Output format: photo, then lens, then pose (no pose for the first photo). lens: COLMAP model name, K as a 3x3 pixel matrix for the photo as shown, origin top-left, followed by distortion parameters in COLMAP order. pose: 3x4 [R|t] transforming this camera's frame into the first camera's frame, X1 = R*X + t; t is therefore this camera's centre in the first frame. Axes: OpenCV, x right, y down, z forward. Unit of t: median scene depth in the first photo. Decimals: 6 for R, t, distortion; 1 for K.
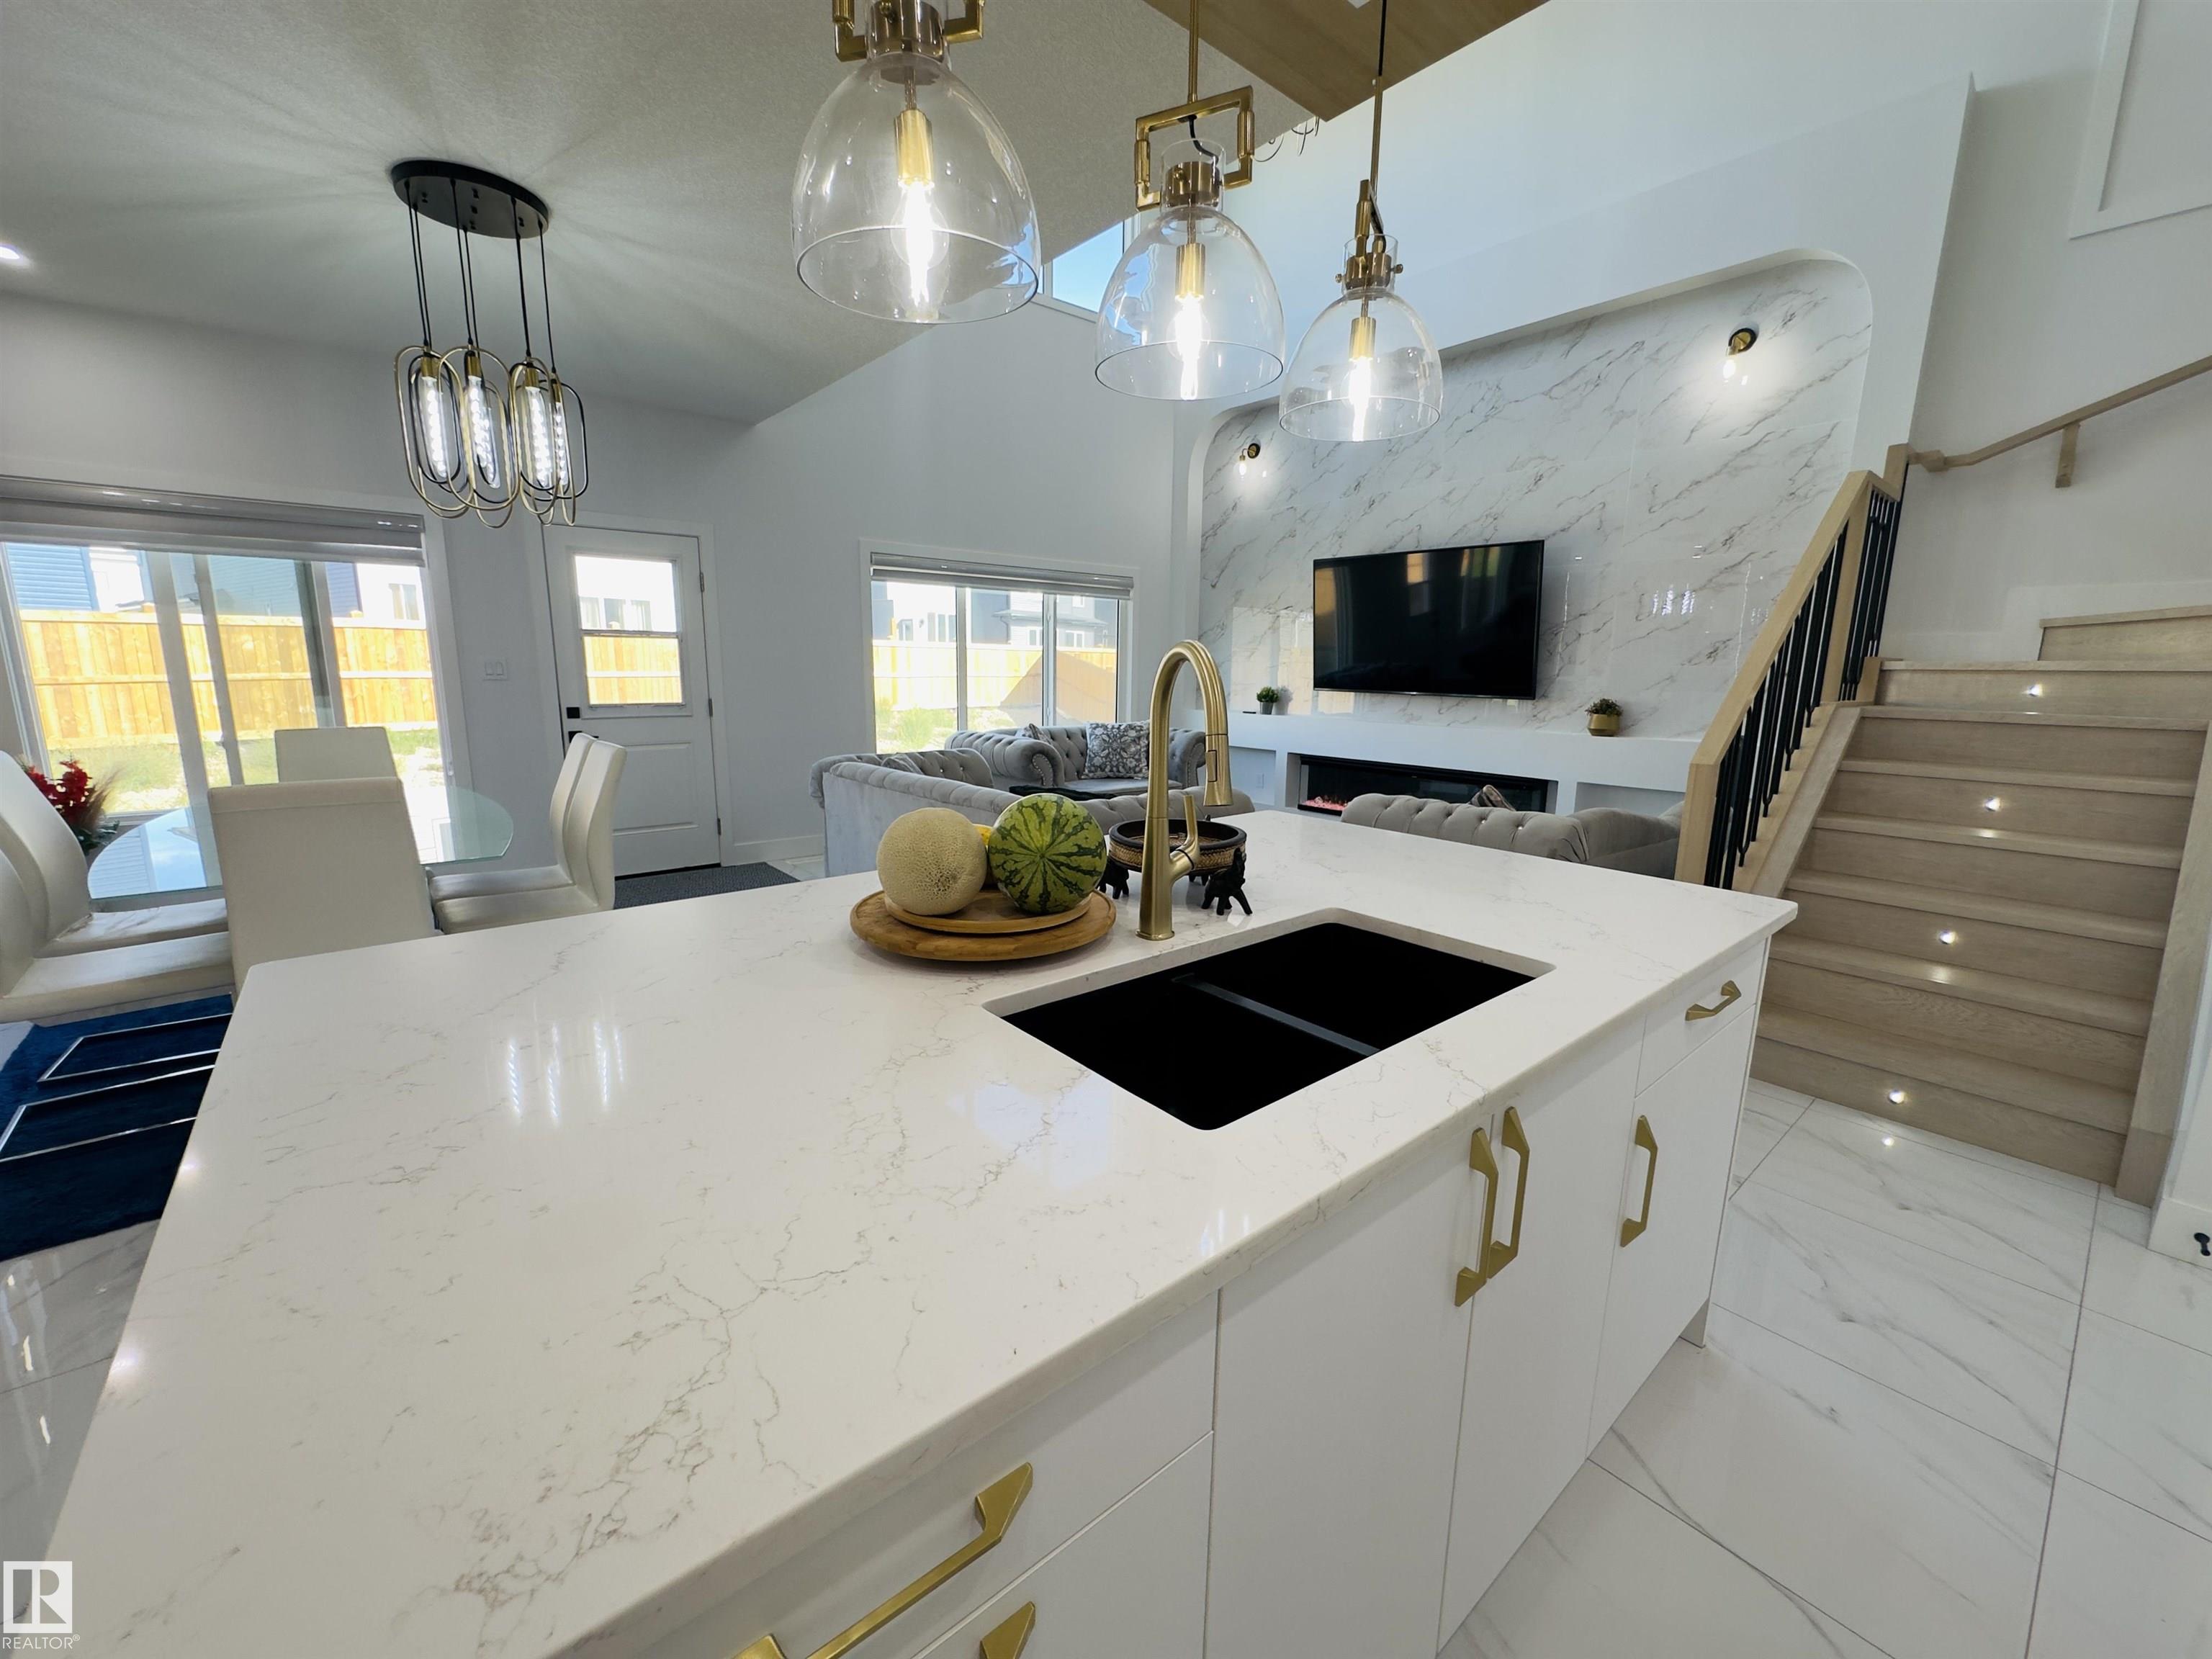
lens RADIAL K [[887.2, 0, 1106.0], [0, 887.2, 829.5], [0, 0, 1]] dist [-0.001347, -0.000108]
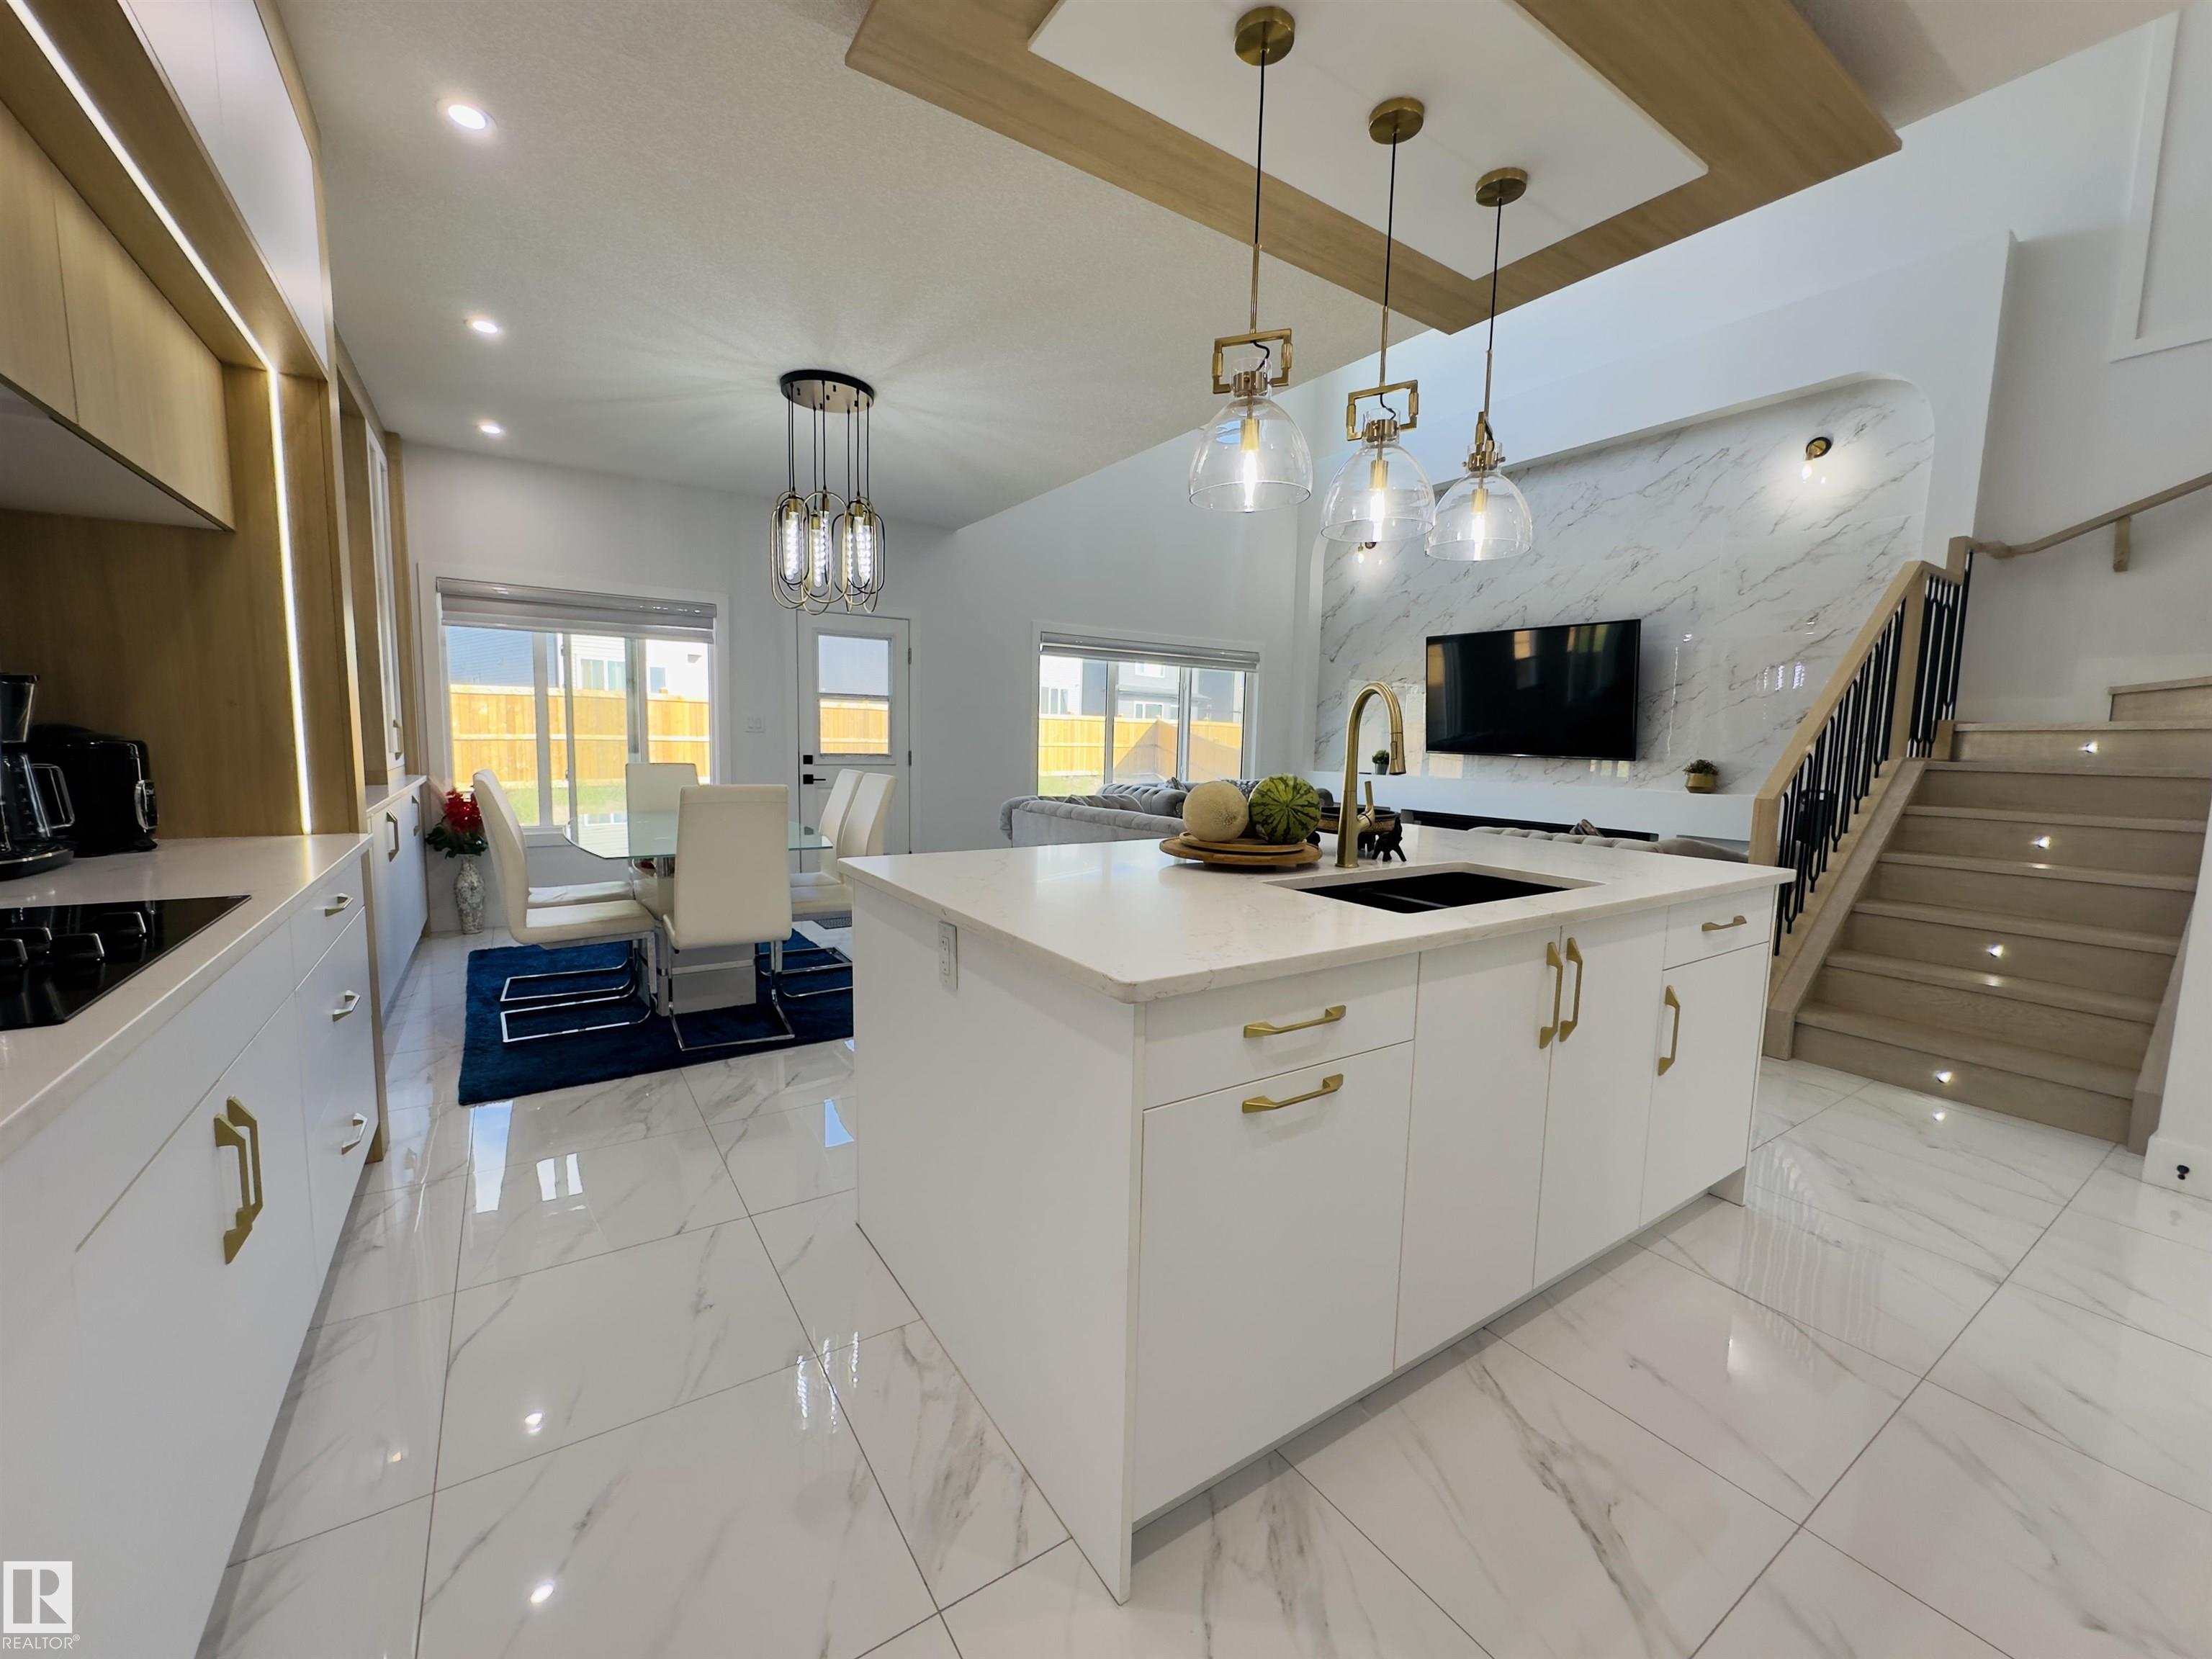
lens RADIAL K [[885.6, 0, 1106.0], [0, 885.6, 829.5], [0, 0, 1]] dist [-0.000338, -0.000063]
pose [[0.993947, 0.021011, -0.107831, -0.072716], [-0.029796, 0.996308, -0.080517, 0.069136], [0.105741, 0.083243, 0.990903, -0.224423]]
